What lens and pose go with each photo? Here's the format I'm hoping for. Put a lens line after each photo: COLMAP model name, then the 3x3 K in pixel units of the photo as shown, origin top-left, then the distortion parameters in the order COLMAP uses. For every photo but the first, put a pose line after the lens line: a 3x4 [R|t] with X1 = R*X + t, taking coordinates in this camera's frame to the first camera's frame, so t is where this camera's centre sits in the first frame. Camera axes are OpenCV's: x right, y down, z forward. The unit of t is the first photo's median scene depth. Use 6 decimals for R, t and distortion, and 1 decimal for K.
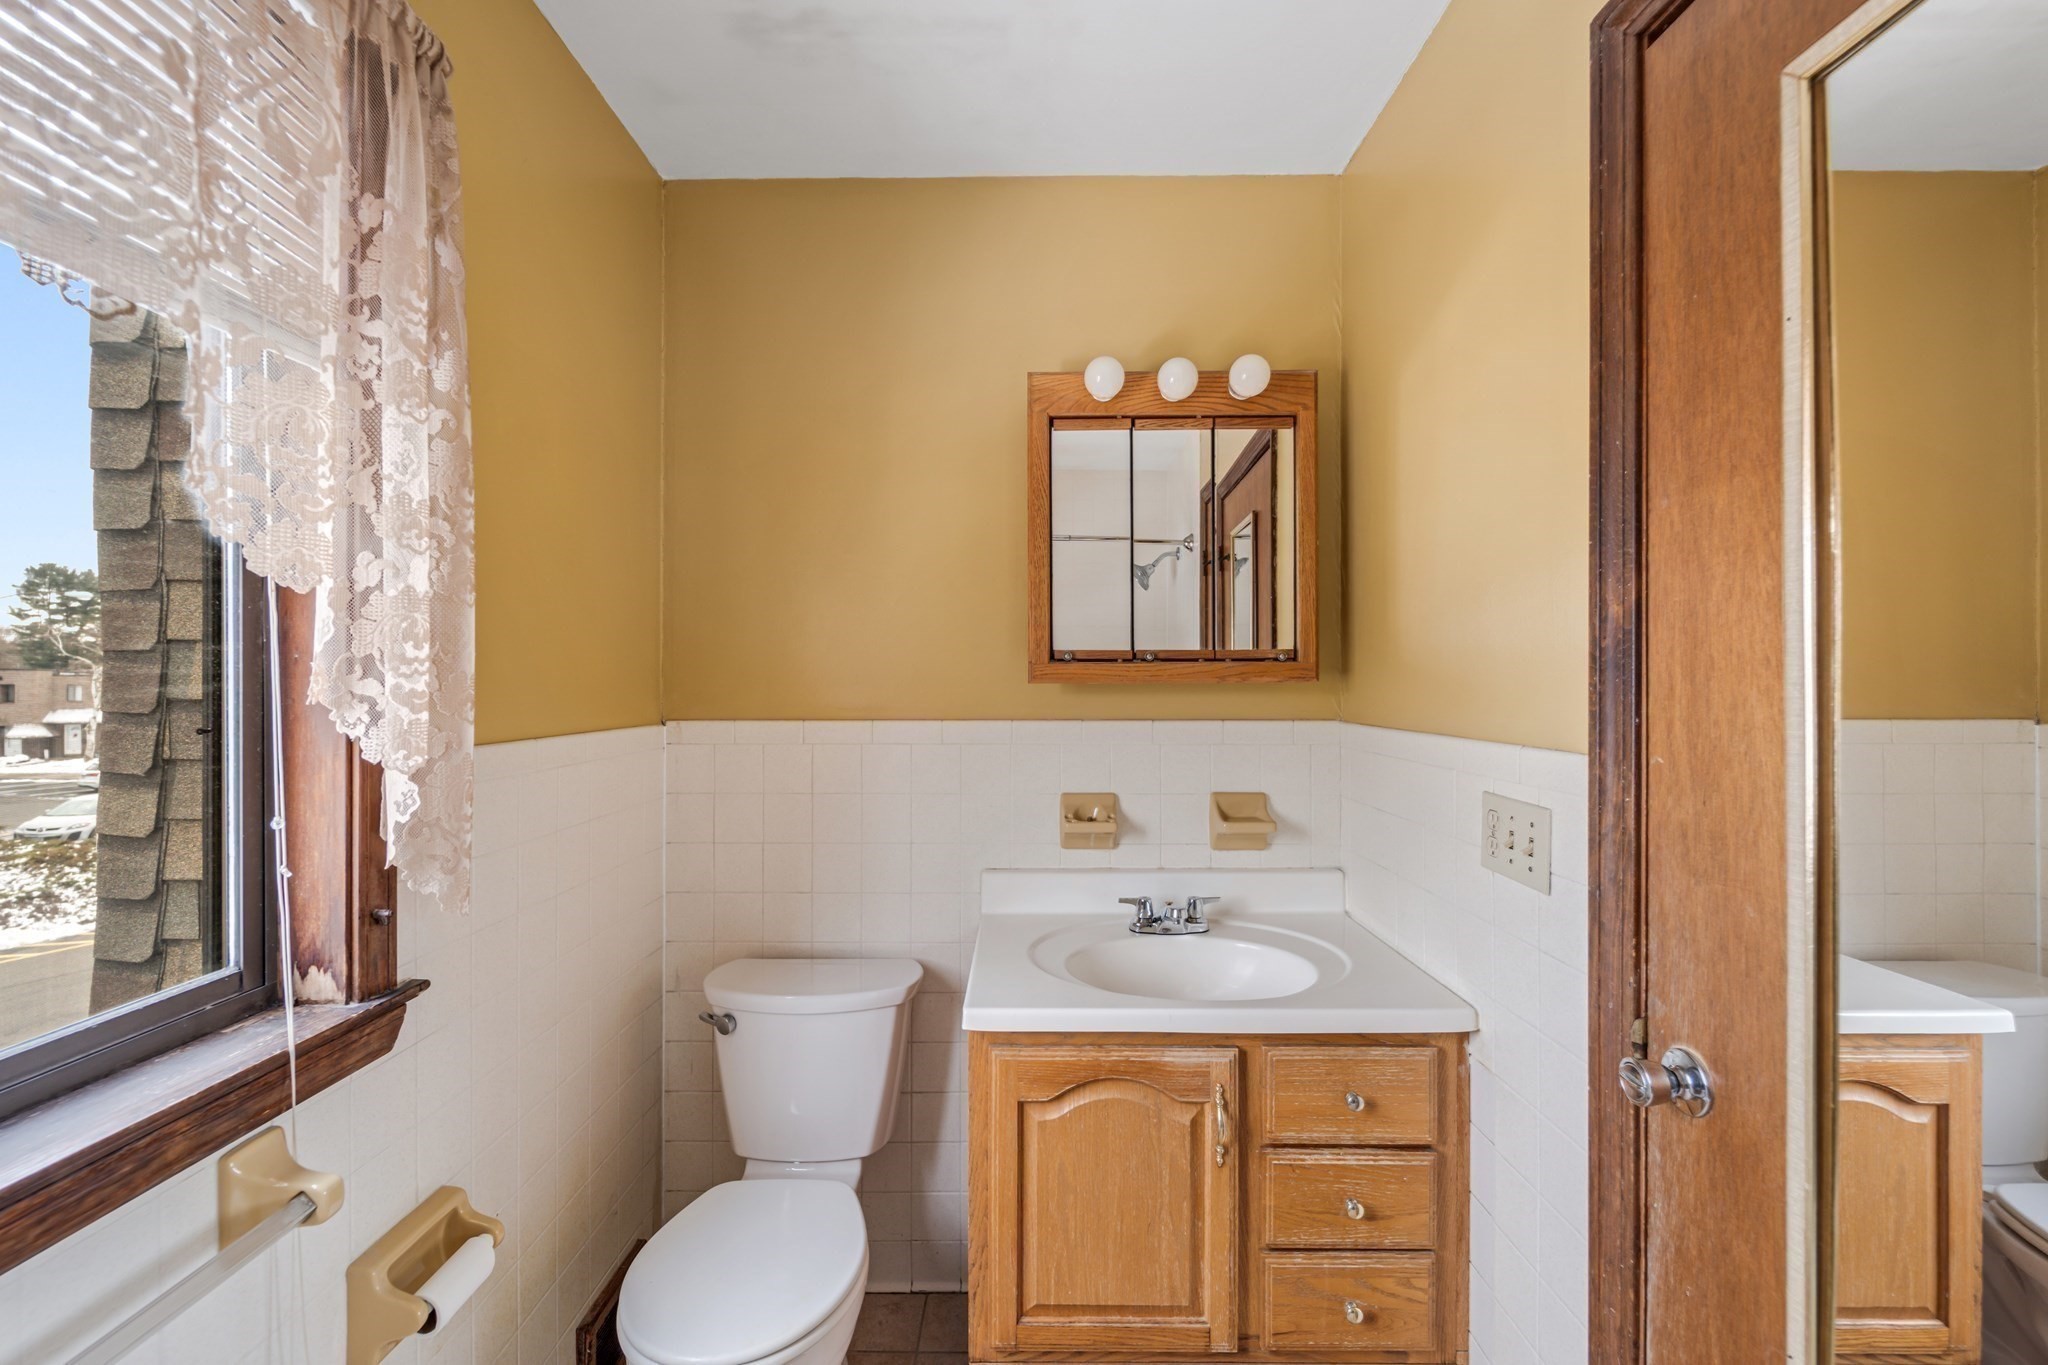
lens RADIAL K [[824.7, 0, 1026.6], [0, 824.7, 692.6], [0, 0, 1]] dist [0.004472, -0.002465]
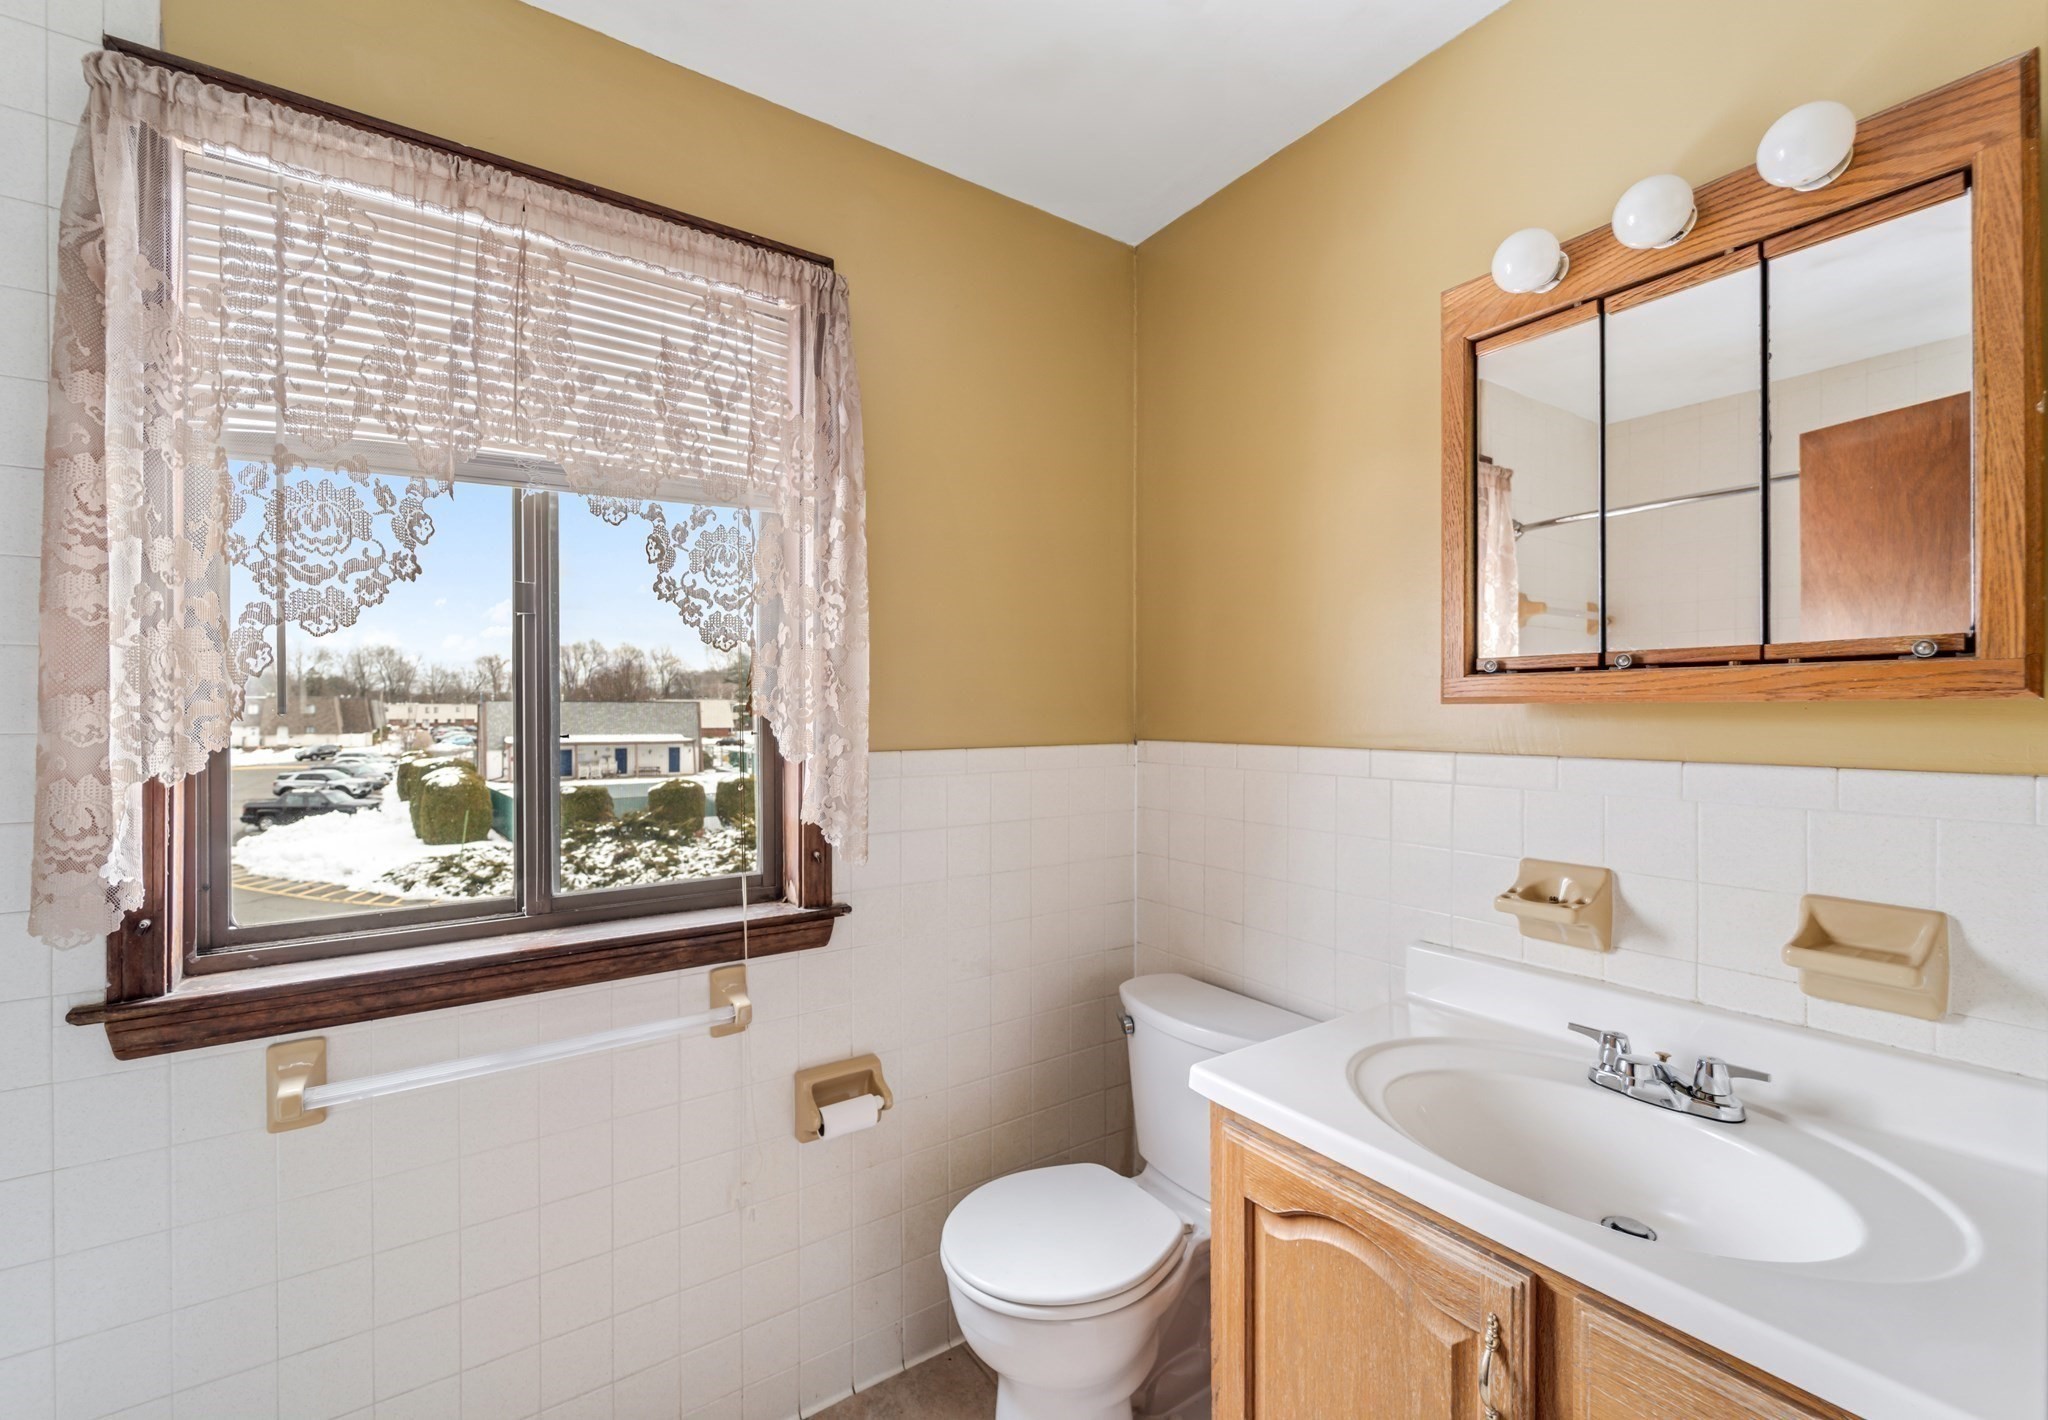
lens RADIAL K [[880.1, 0, 1018.8], [0, 880.1, 718.8], [0, 0, 1]] dist [-0.001543, -0.000303]
pose [[0.556434, 0.007990, -0.830853, 0.469903], [-0.006987, 0.999963, 0.004937, 0.001415], [0.830862, 0.003058, 0.556470, 0.235276]]
